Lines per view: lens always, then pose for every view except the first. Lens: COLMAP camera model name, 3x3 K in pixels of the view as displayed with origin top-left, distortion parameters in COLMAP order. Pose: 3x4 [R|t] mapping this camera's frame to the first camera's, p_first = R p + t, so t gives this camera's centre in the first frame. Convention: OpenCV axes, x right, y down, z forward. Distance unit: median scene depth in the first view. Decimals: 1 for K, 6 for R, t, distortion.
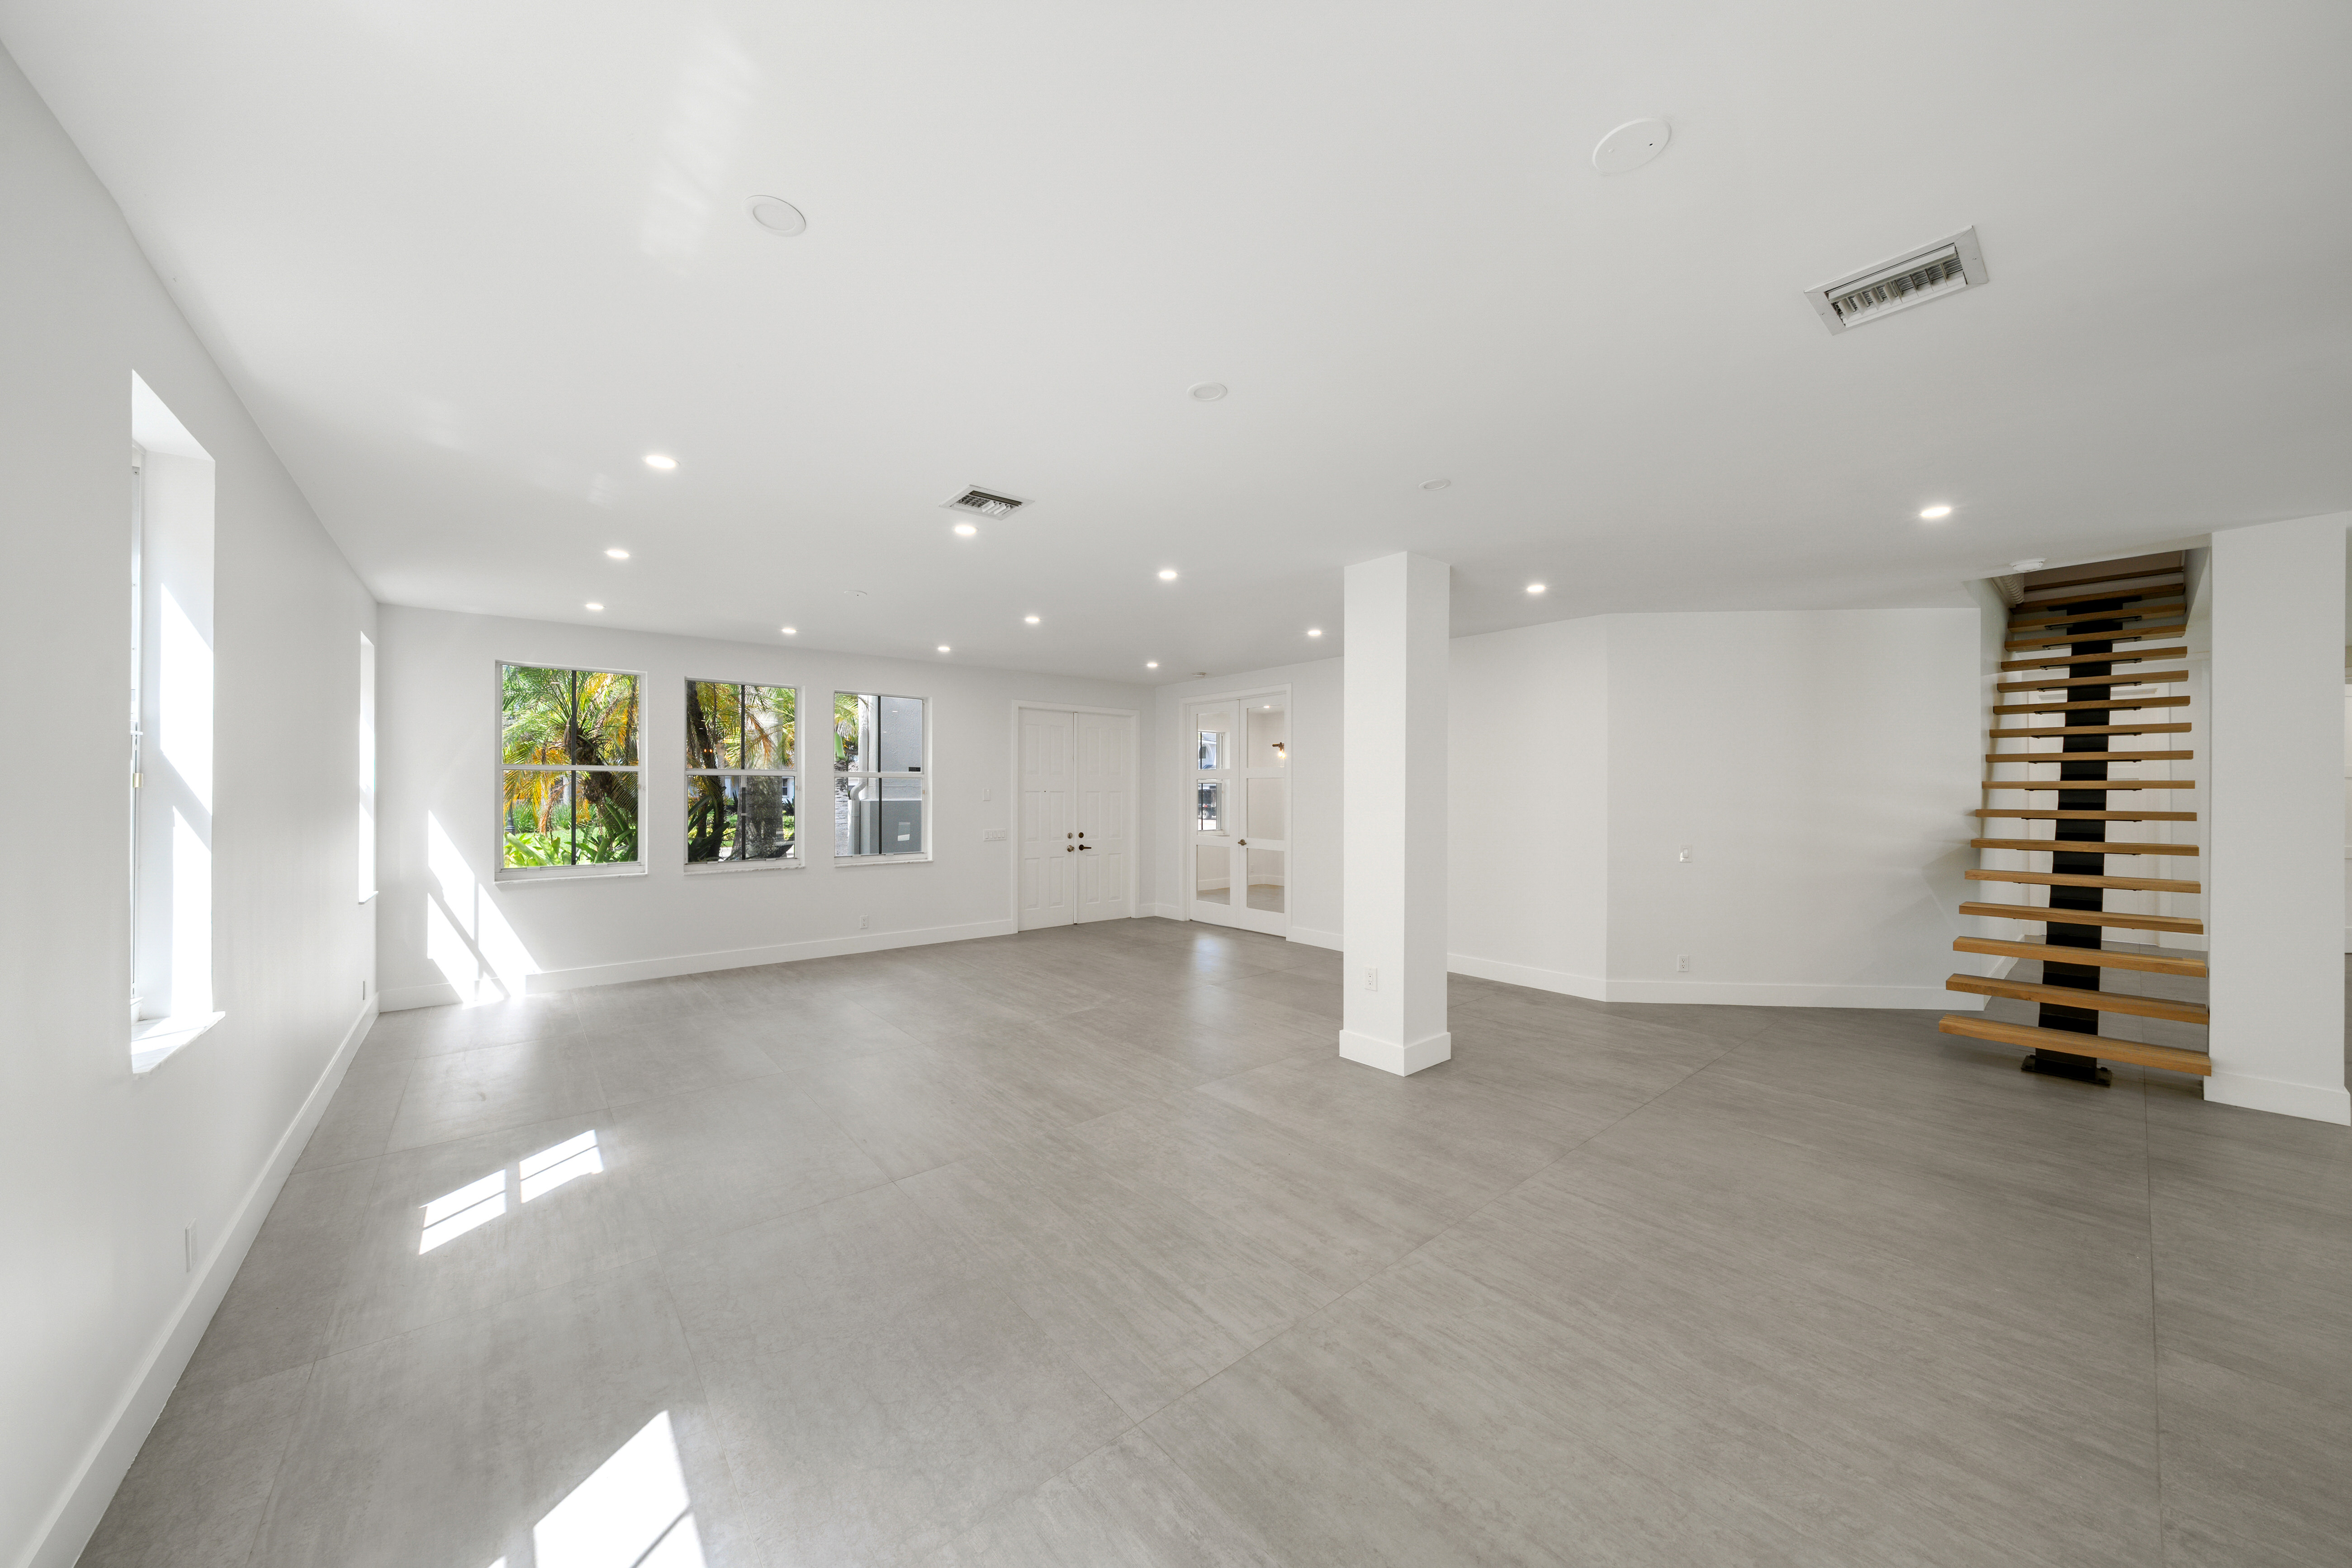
lens RADIAL K [[800.1, 0, 1167.2], [0, 800.1, 801.2], [0, 0, 1]] dist [-0.000756, -0.000036]
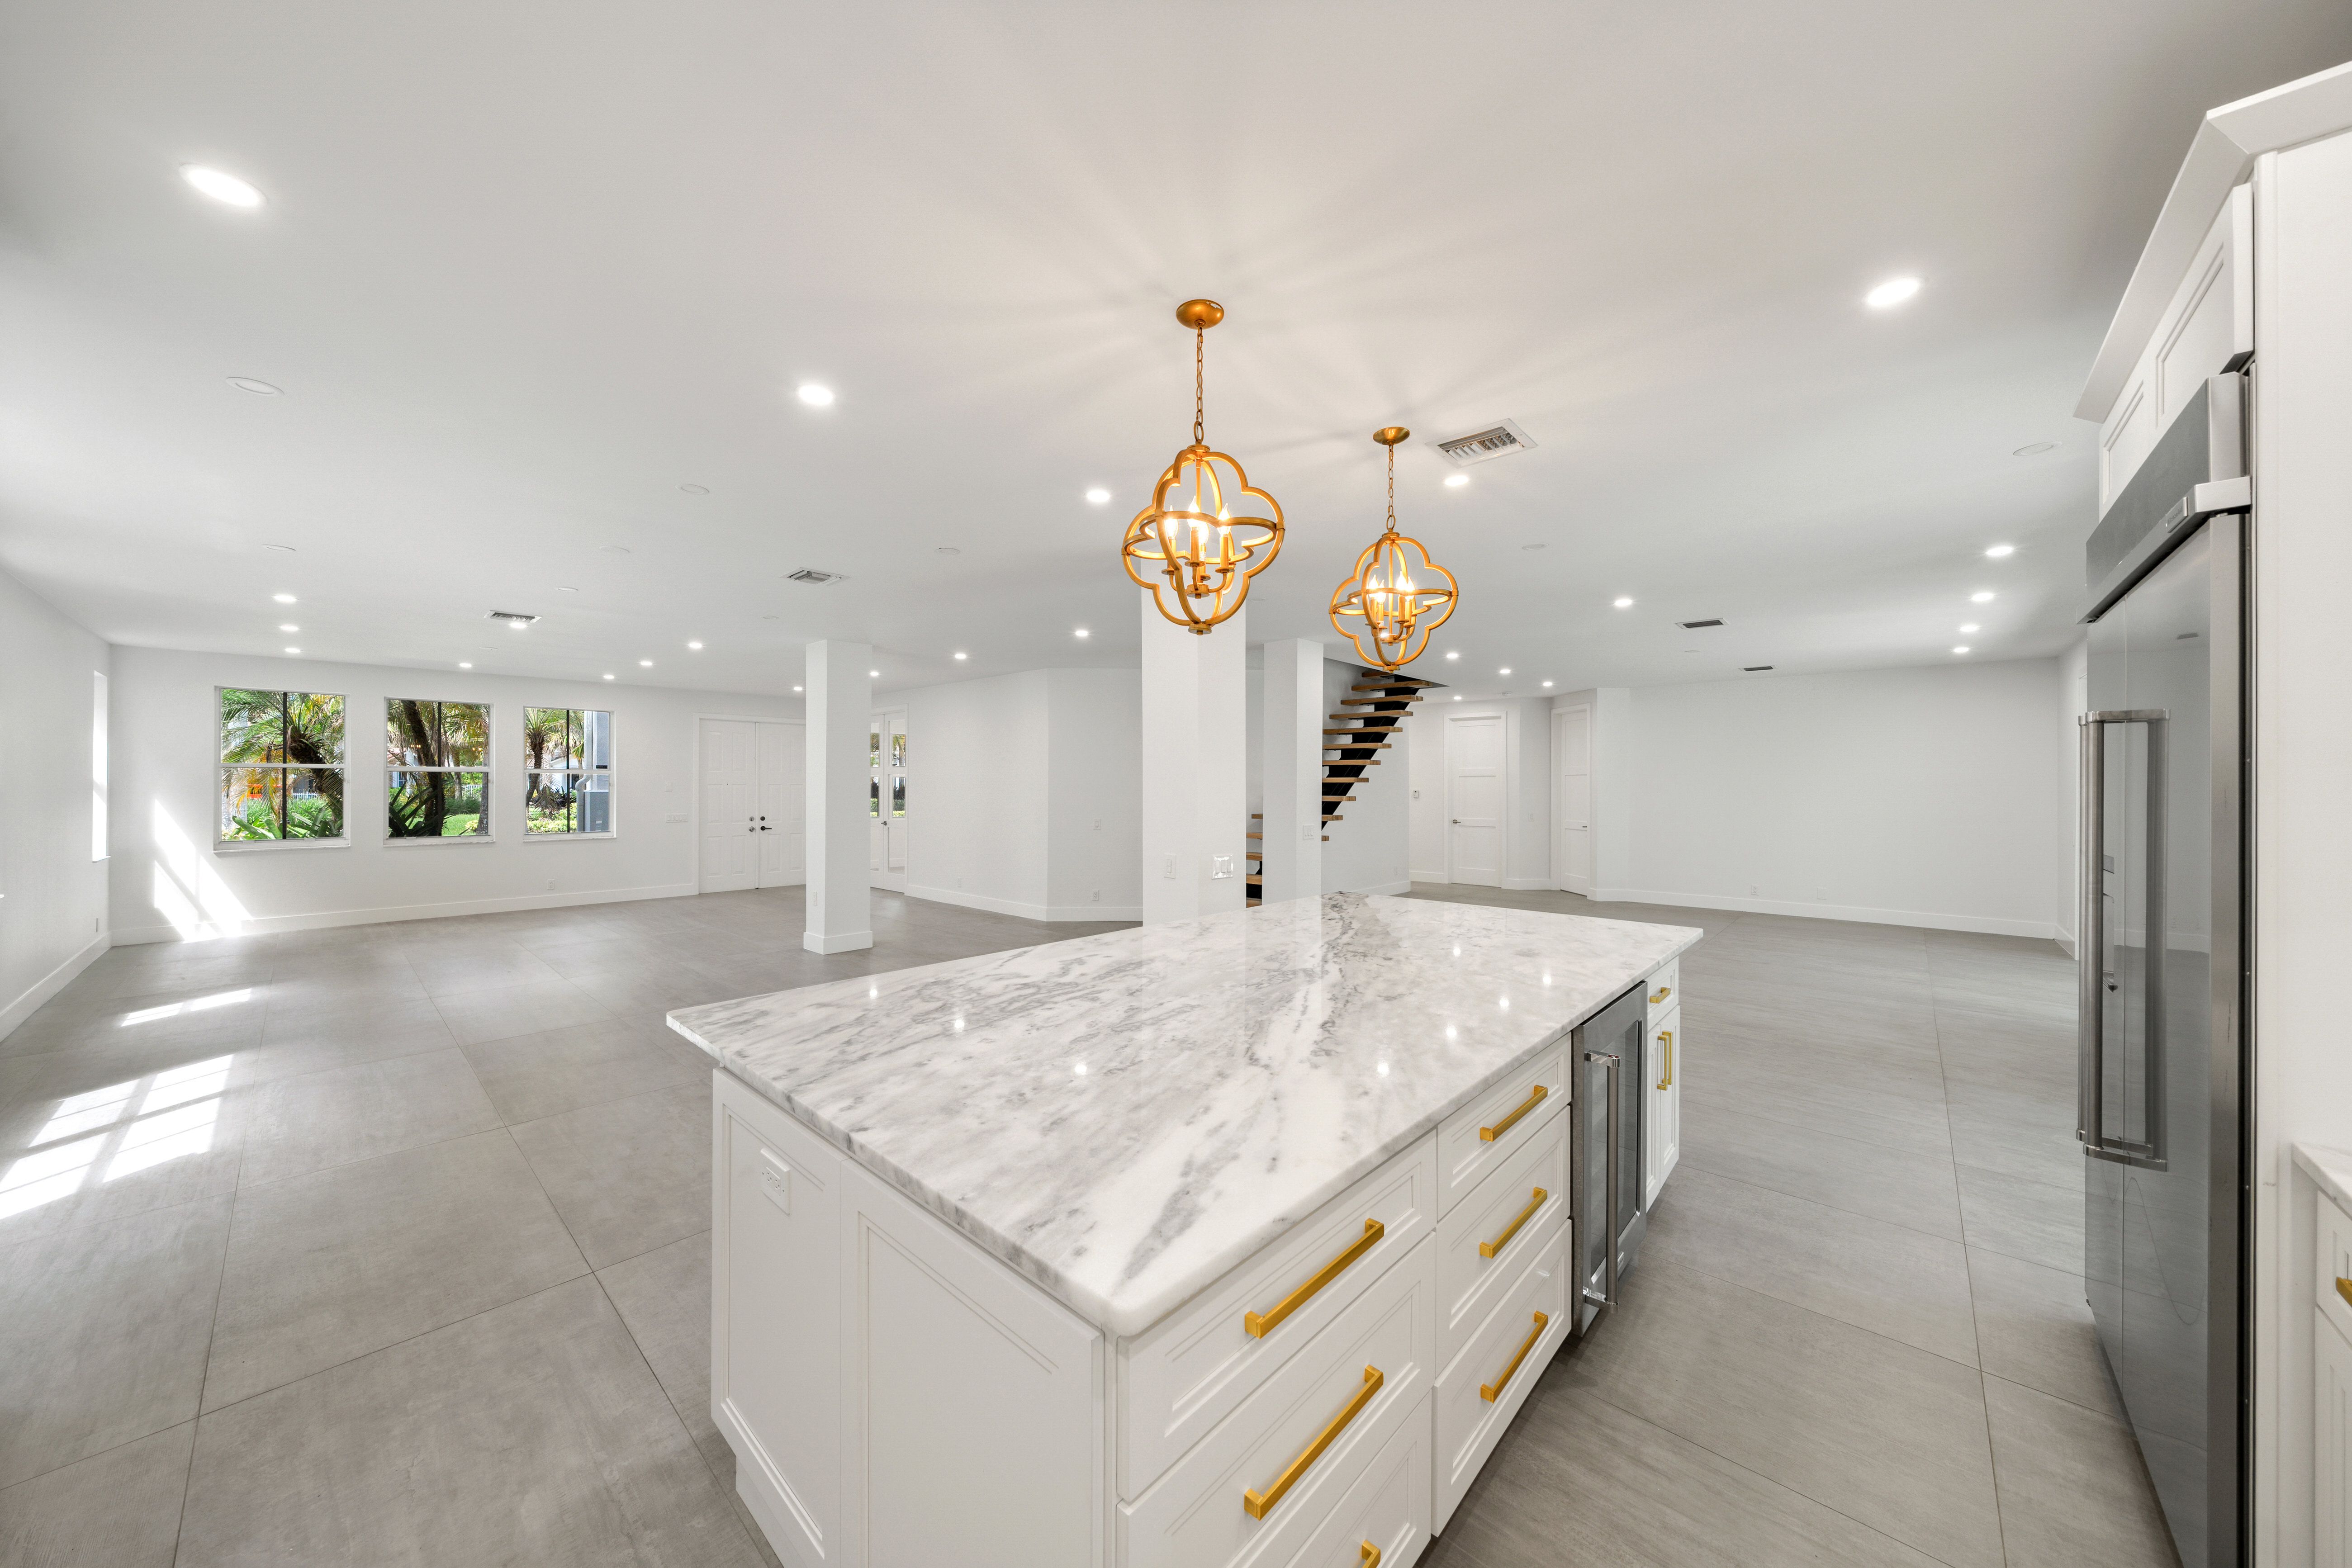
lens RADIAL K [[799.2, 0, 1160.8], [0, 799.2, 792.4], [0, 0, 1]] dist [-0.000459, -0.000137]
pose [[0.991087, -0.001718, 0.133209, 0.535261], [0.002062, 0.999995, -0.002447, 0.008160], [-0.133204, 0.002700, 0.991085, -0.518170]]
